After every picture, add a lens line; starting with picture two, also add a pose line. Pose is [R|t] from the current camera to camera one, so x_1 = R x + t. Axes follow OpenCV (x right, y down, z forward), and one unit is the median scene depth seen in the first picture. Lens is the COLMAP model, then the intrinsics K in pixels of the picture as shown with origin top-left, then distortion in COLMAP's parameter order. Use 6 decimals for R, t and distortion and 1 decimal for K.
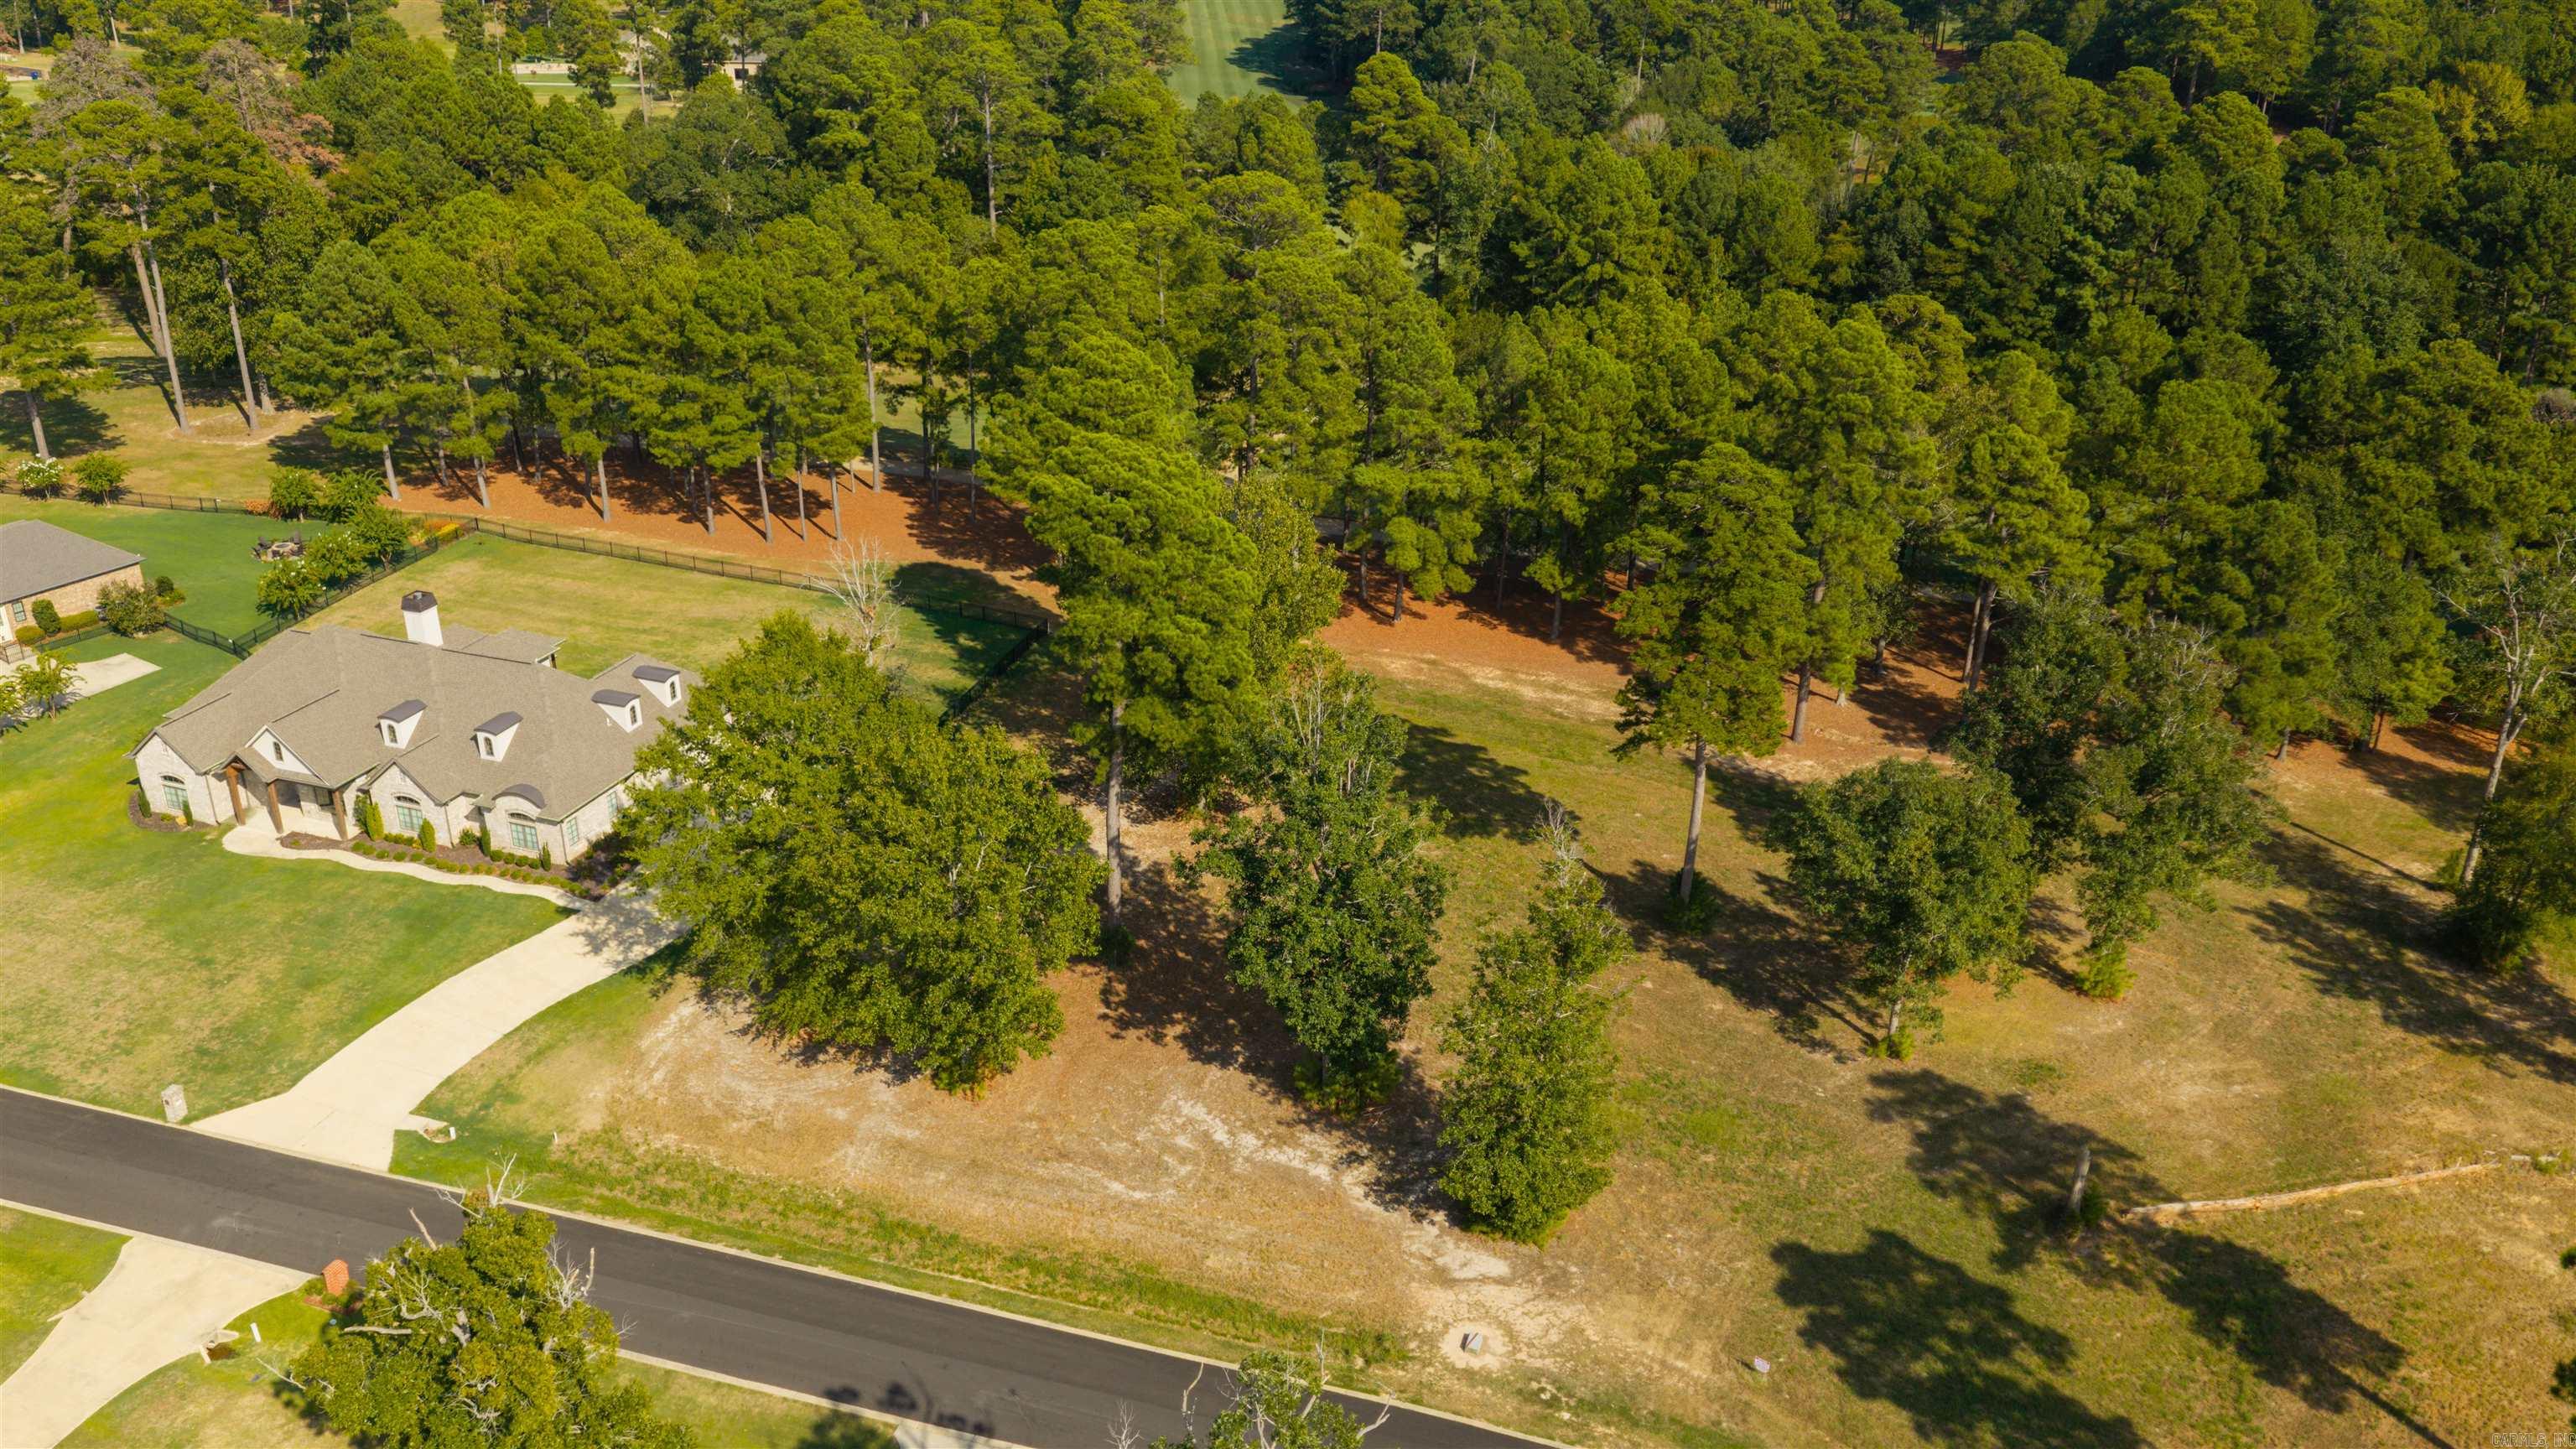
lens RADIAL K [[2103.3, 0, 1288.0], [0, 2103.3, 724.5], [0, 0, 1]] dist [0.005283, 0.001409]
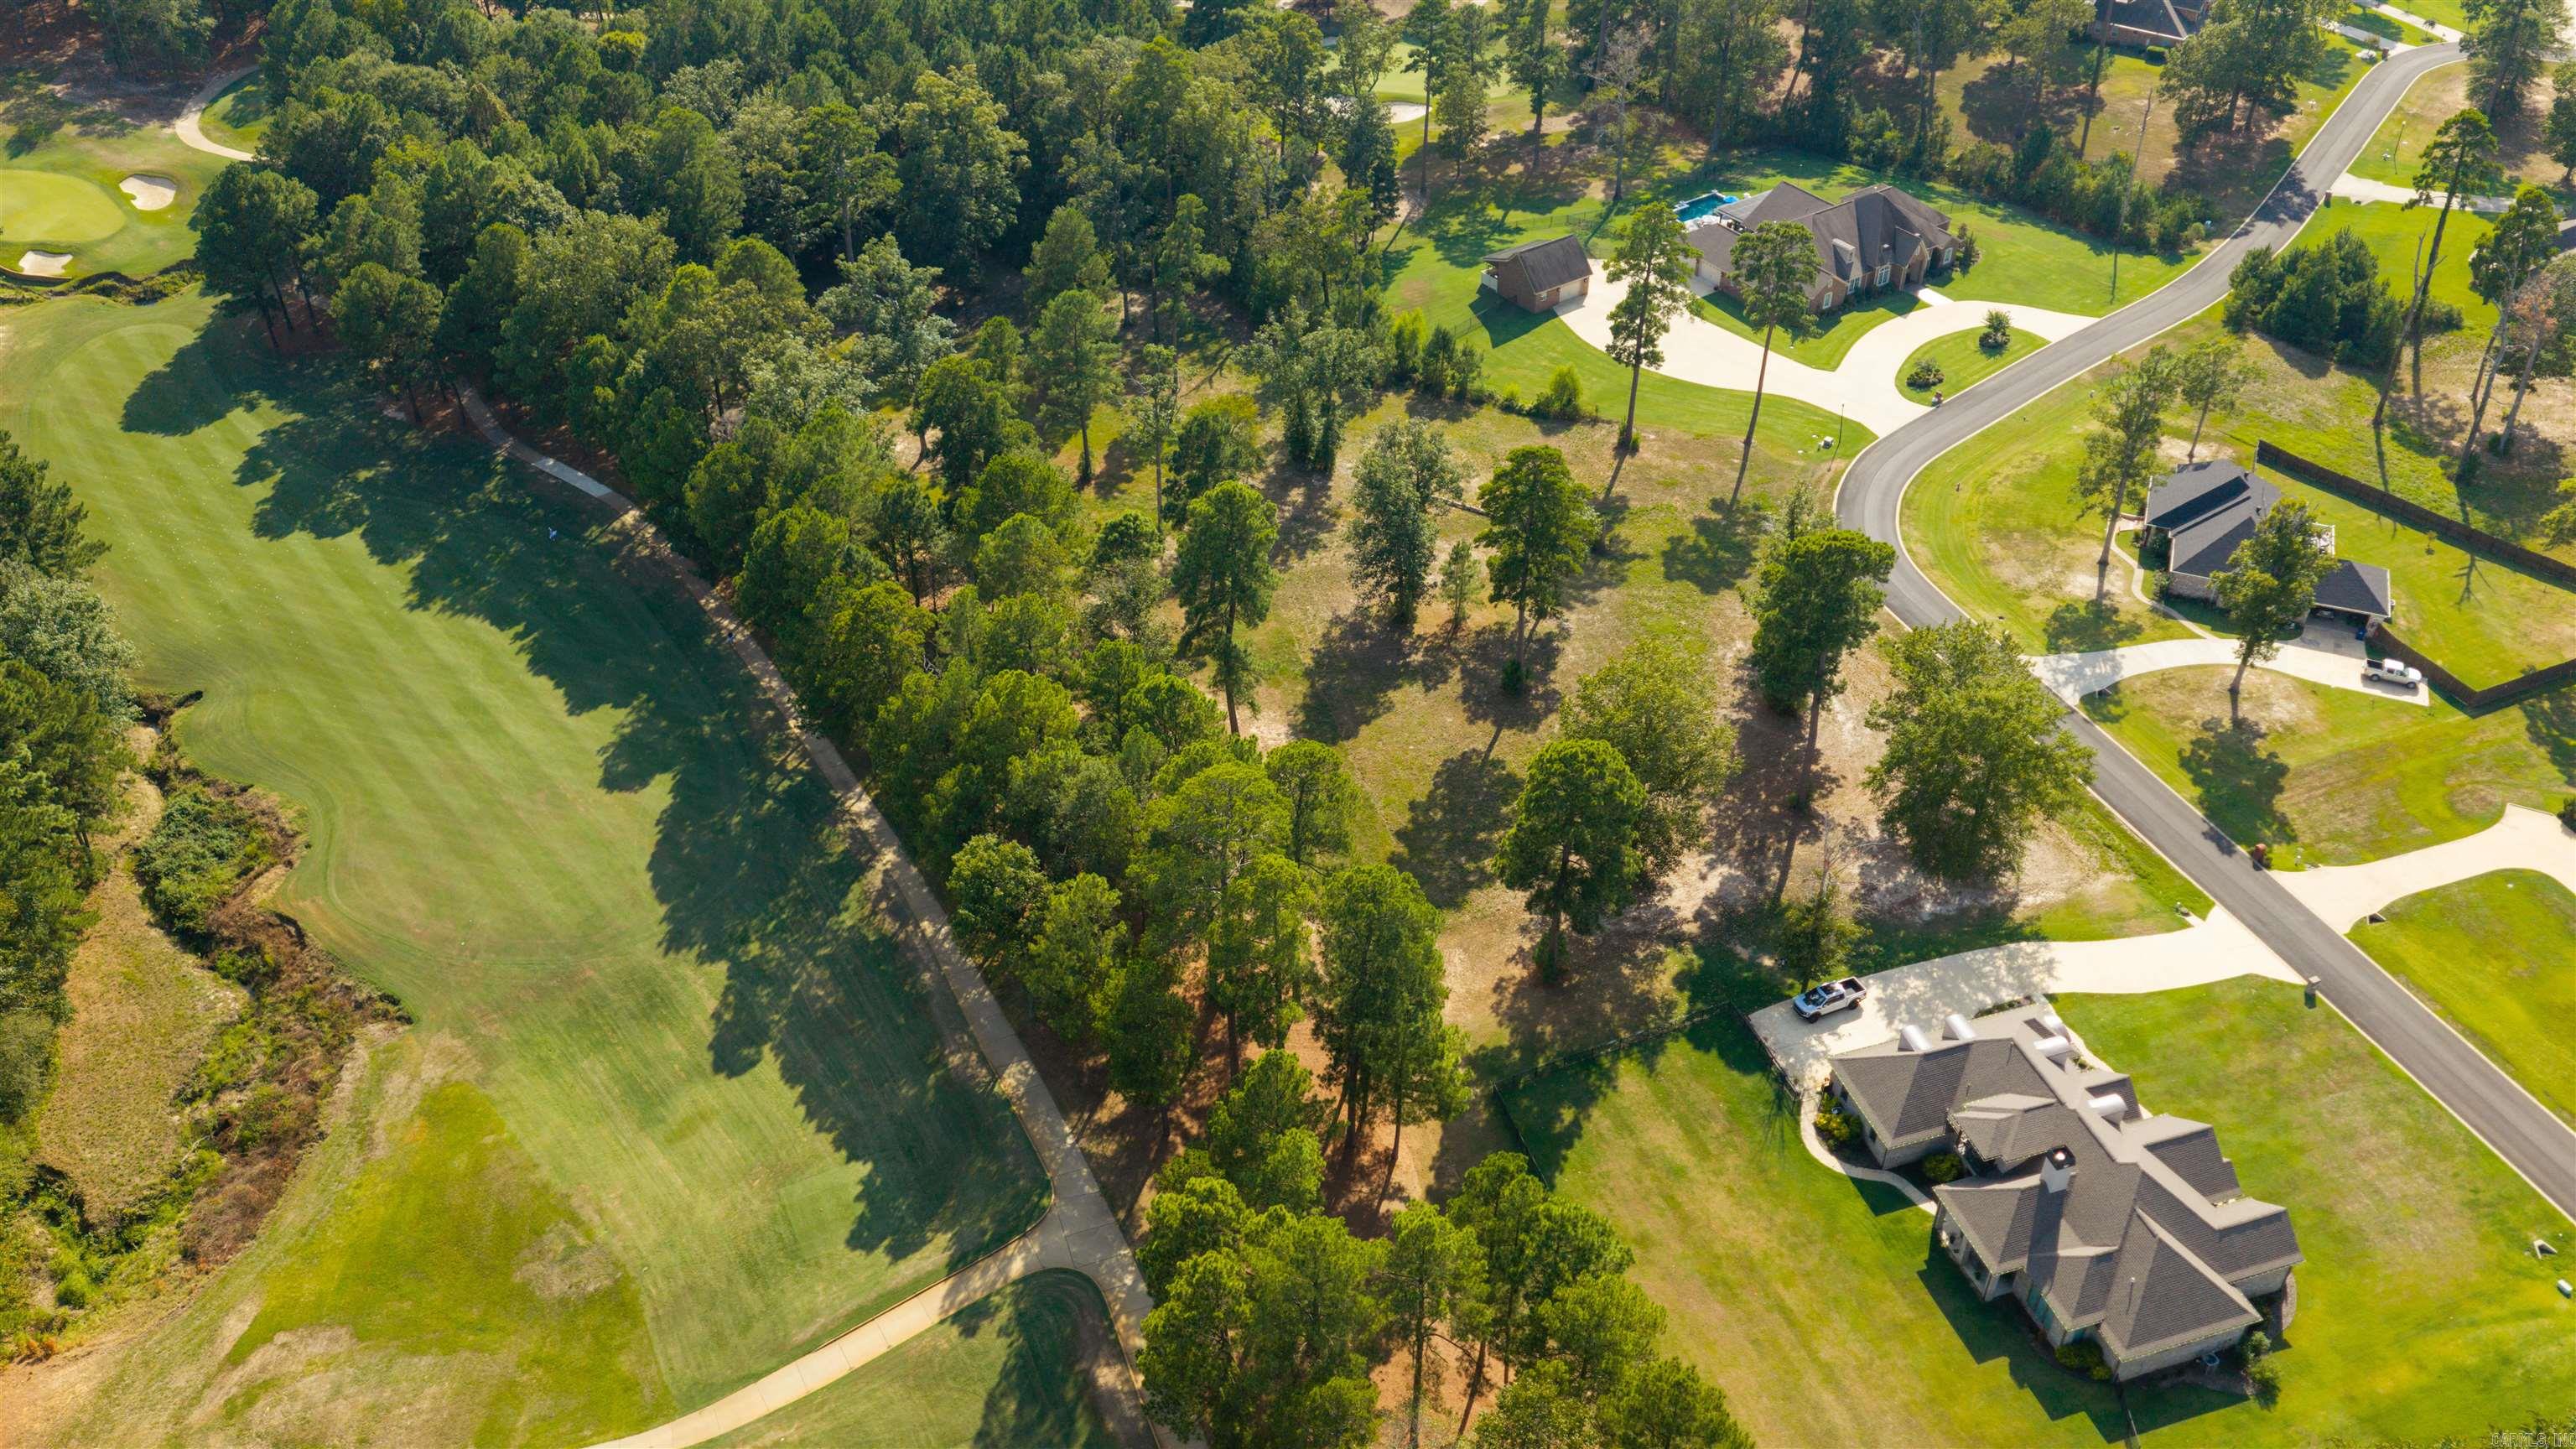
lens RADIAL K [[2103.3, 0, 1288.0], [0, 2103.3, 724.5], [0, 0, 1]] dist [0.005283, 0.001409]
pose [[-0.618548, -0.486232, 0.617234, -0.872336], [0.318906, 0.562578, 0.762761, -1.394393], [-0.718121, 0.668644, -0.192919, 1.618927]]
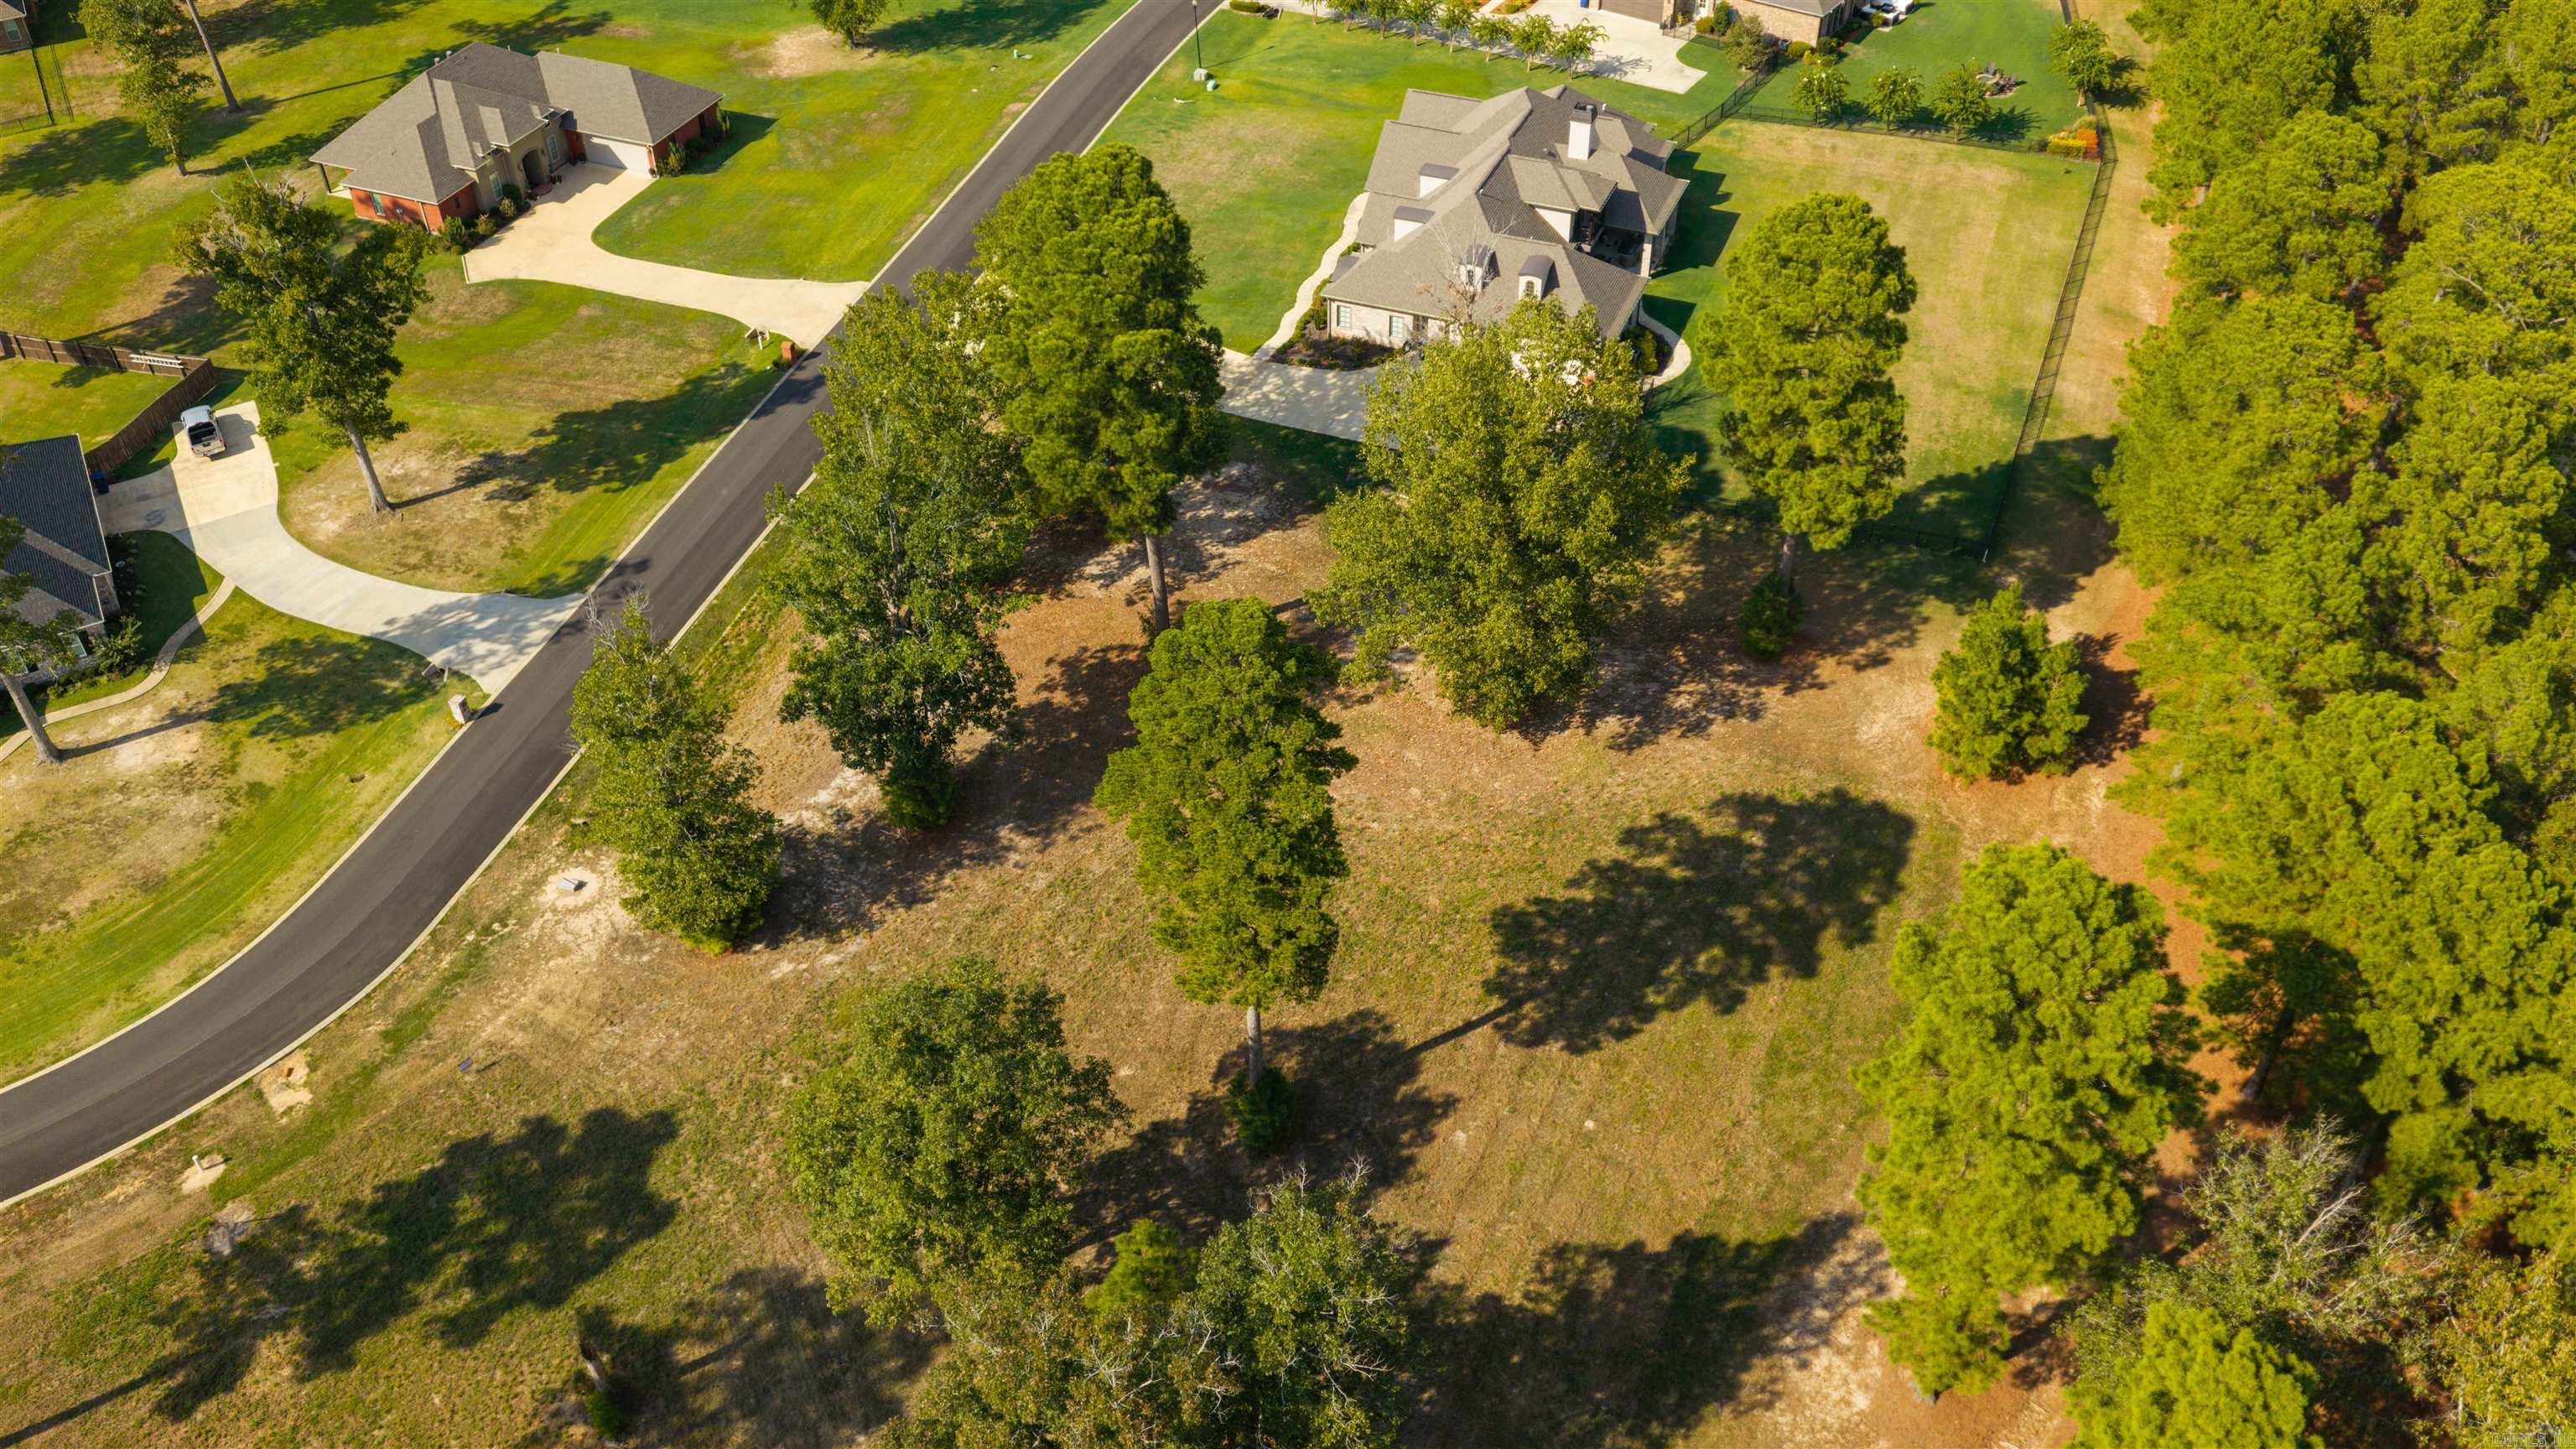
lens RADIAL K [[2103.3, 0, 1288.0], [0, 2103.3, 724.5], [0, 0, 1]] dist [0.005283, 0.001409]
pose [[-0.027160, 0.656220, -0.754080, 0.701573], [-0.385666, 0.689077, 0.613543, -0.508606], [0.922239, 0.307487, 0.234367, 0.843818]]
